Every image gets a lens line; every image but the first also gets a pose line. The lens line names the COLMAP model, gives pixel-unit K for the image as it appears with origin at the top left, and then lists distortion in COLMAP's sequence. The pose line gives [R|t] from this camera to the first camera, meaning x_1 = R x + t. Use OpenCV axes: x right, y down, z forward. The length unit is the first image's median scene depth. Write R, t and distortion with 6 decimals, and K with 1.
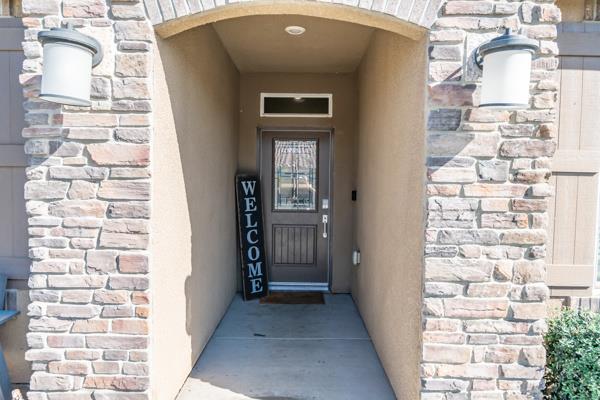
lens RADIAL K [[434.4, 0, 300.0], [0, 434.4, 200.0], [0, 0, 1]] dist [0.000673, 0.000199]
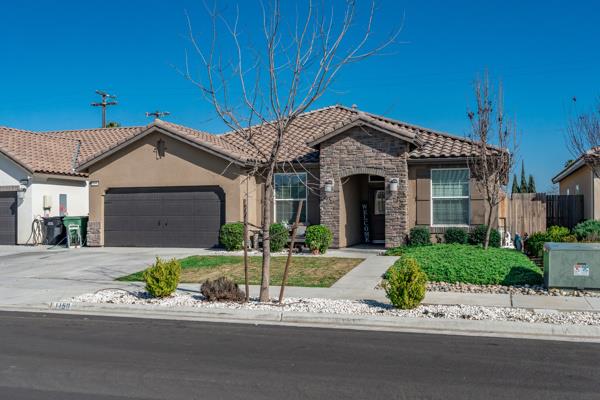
lens RADIAL K [[591.2, 0, 300.0], [0, 591.2, 200.0], [0, 0, 1]] dist [-0.000008, -0.000066]
pose [[0.951541, -0.021841, -0.306745, 1.628383], [0.001688, 0.997831, -0.065812, 0.443238], [0.307517, 0.062105, 0.949514, -6.890131]]
